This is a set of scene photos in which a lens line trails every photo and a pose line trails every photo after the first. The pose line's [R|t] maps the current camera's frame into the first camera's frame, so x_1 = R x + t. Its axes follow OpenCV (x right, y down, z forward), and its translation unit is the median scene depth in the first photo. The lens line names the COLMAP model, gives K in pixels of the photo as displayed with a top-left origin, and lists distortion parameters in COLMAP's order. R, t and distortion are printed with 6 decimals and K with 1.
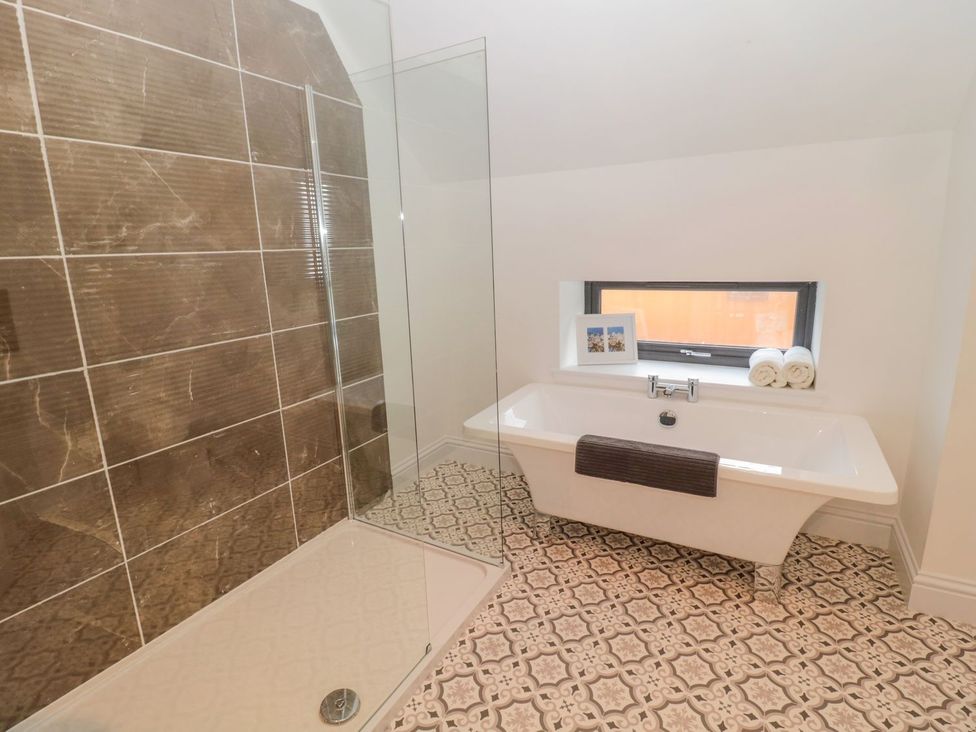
lens RADIAL K [[499.2, 0, 486.6], [0, 499.2, 364.8], [0, 0, 1]] dist [-0.031075, -0.002480]
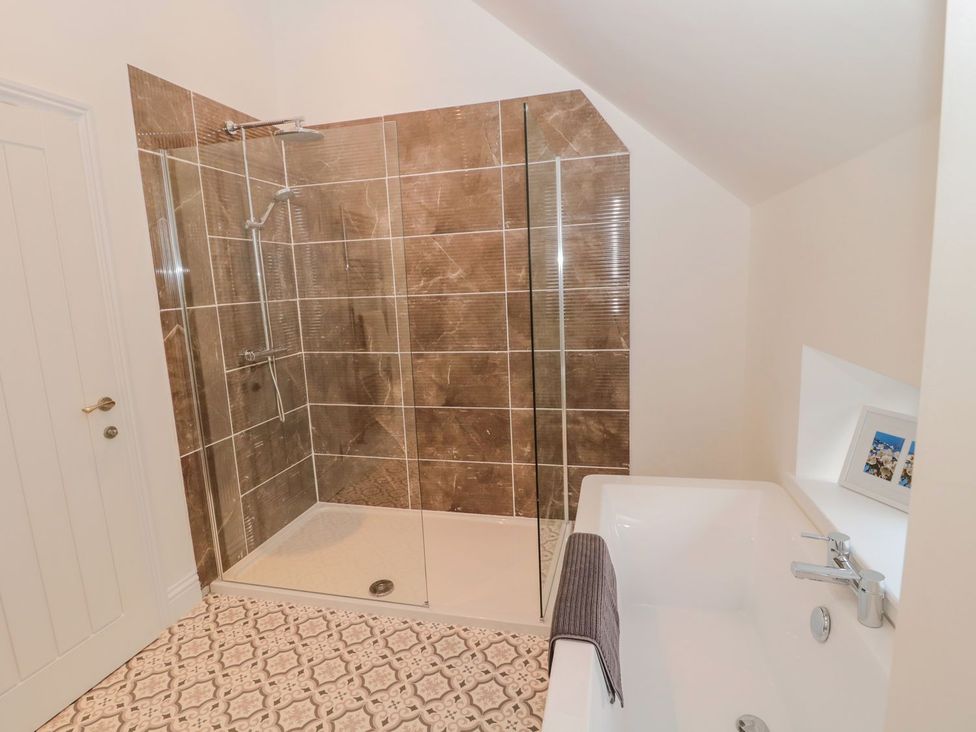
lens RADIAL K [[499.2, 0, 485.1], [0, 499.2, 360.9], [0, 0, 1]] dist [-0.031075, -0.002480]
pose [[0.263813, 0.174200, -0.948714, 0.932168], [-0.178842, 0.975337, 0.129357, -0.223828], [0.947849, 0.135544, 0.288460, 0.602189]]
